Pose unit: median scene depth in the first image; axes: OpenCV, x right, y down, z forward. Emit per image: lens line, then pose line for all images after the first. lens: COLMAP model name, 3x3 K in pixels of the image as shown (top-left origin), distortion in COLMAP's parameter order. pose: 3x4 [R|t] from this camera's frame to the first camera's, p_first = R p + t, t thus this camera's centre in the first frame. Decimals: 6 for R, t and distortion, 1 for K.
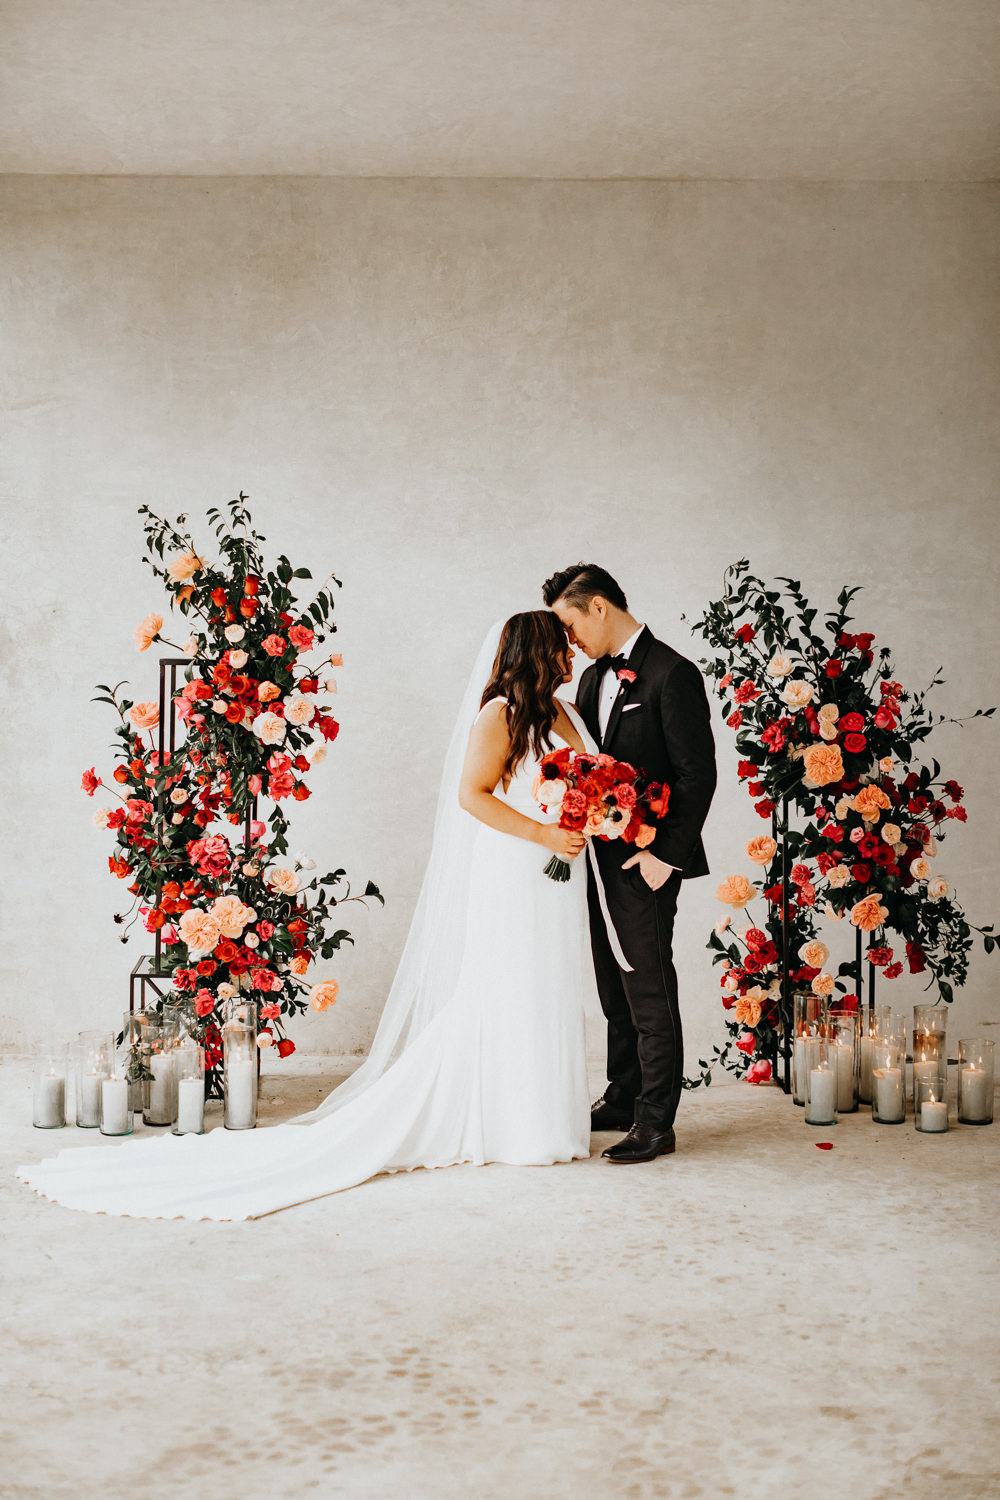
lens RADIAL K [[2262.3, 0, 467.2], [0, 2262.3, 713.6], [0, 0, 1]] dist [0.016716, -0.046023]
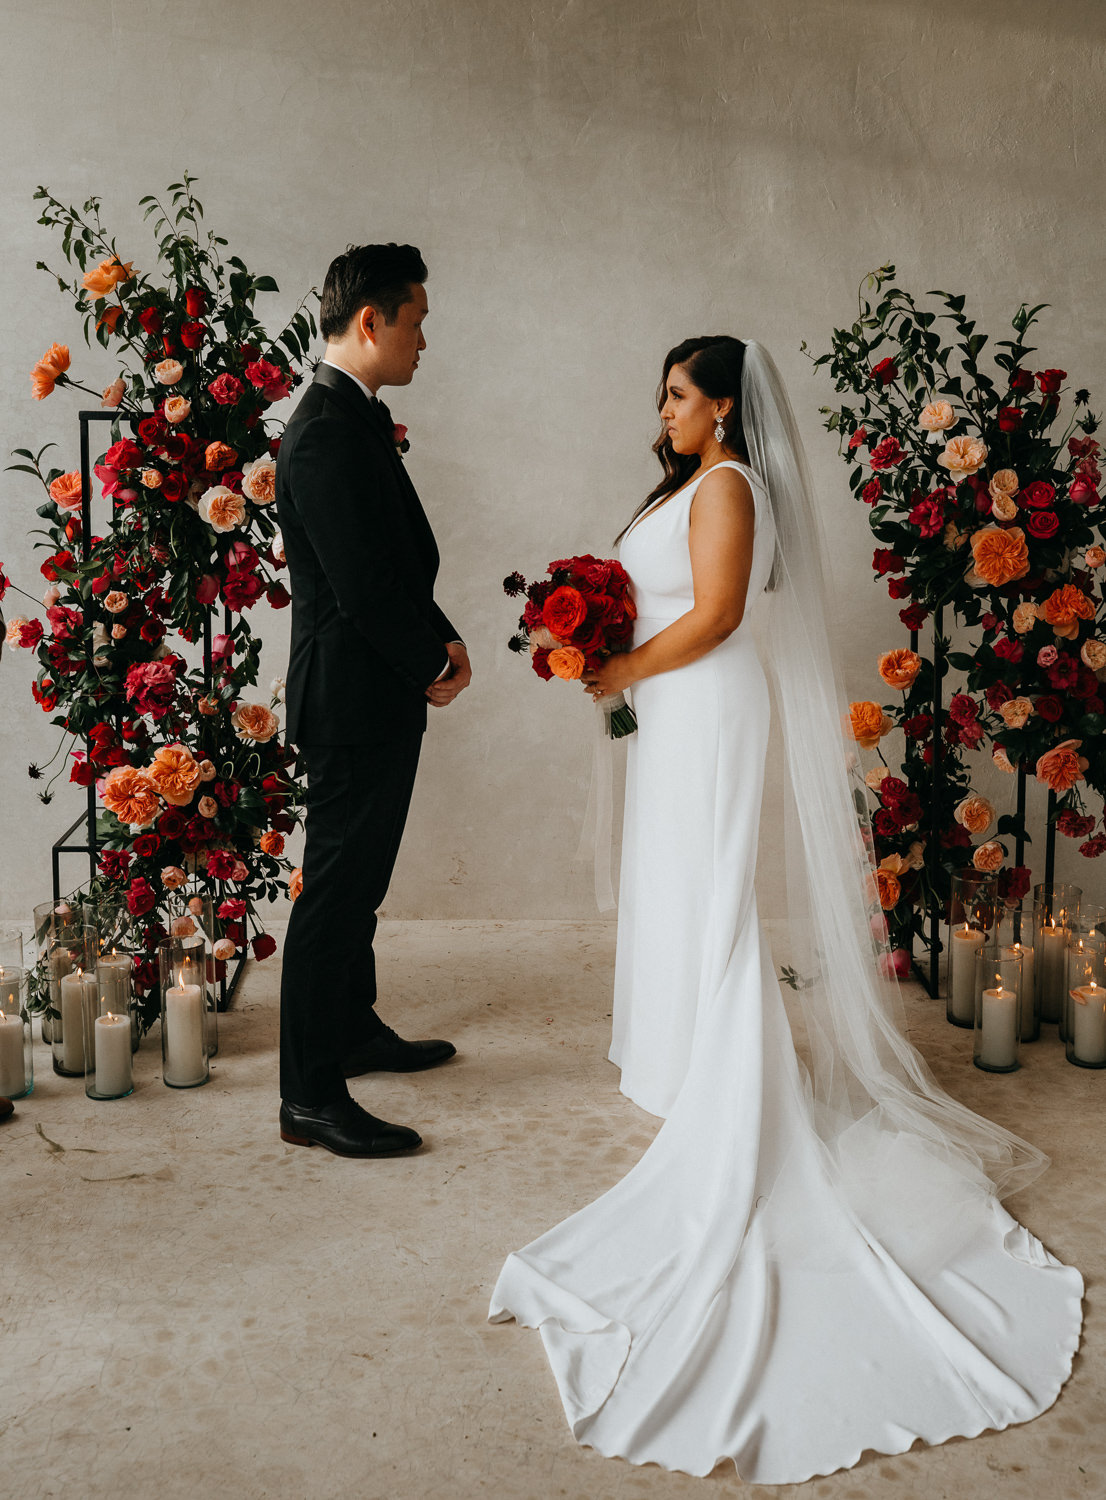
lens RADIAL K [[2789.9, 0, 568.0], [0, 2789.9, 1040.5], [0, 0, 1]] dist [-0.009990, 0.054127]
pose [[0.999802, -0.009158, 0.017688, 0.003280], [0.005517, 0.980617, 0.195859, -0.000683], [-0.019139, -0.195722, 0.980473, 0.096300]]
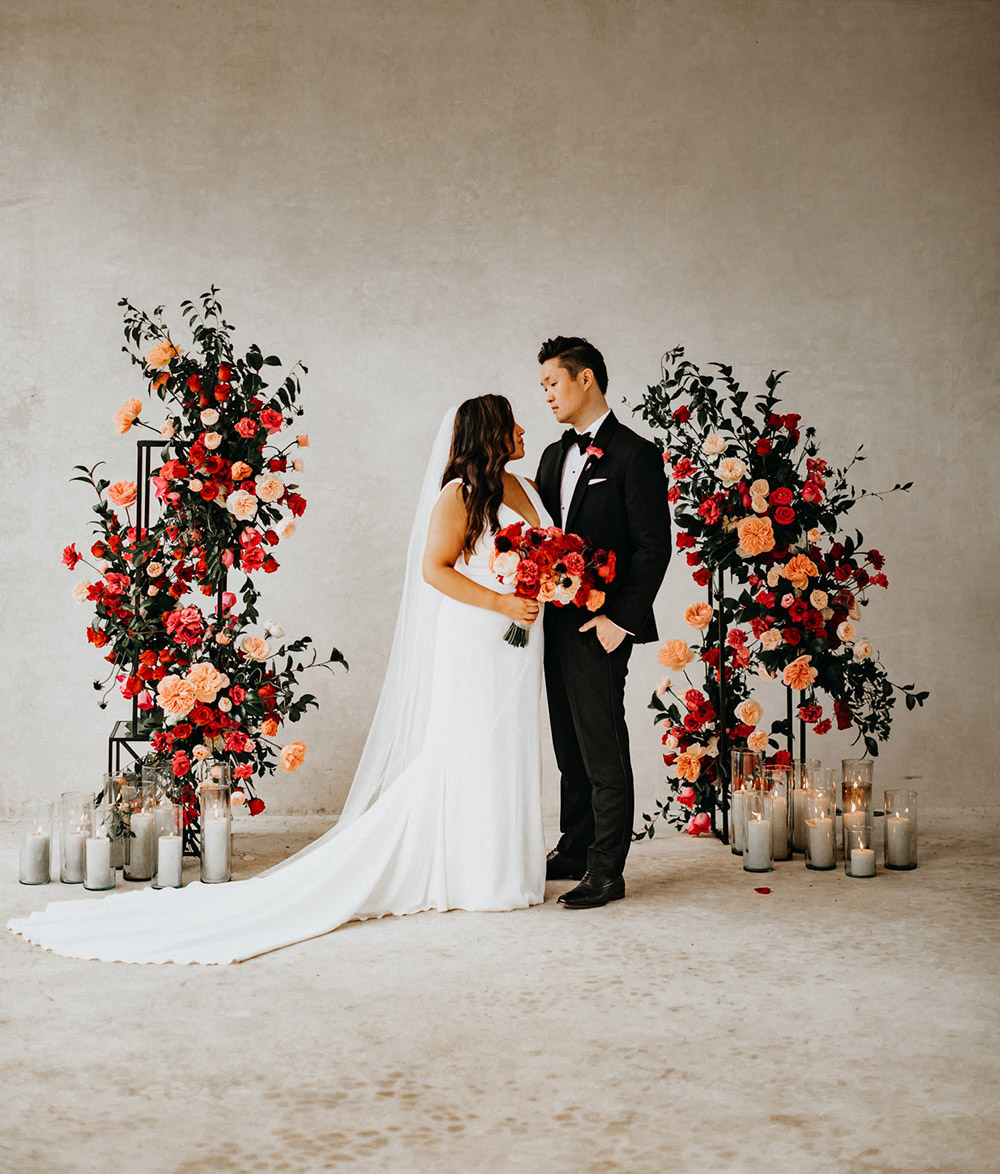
lens RADIAL K [[2114.7, 0, 497.2], [0, 2114.7, 375.9], [0, 0, 1]] dist [0.017022, -0.030084]
pose [[0.999334, -0.004070, 0.036271, -0.002191], [0.006018, 0.998536, -0.053755, -0.000094], [-0.035999, 0.053938, 0.997895, -0.007638]]
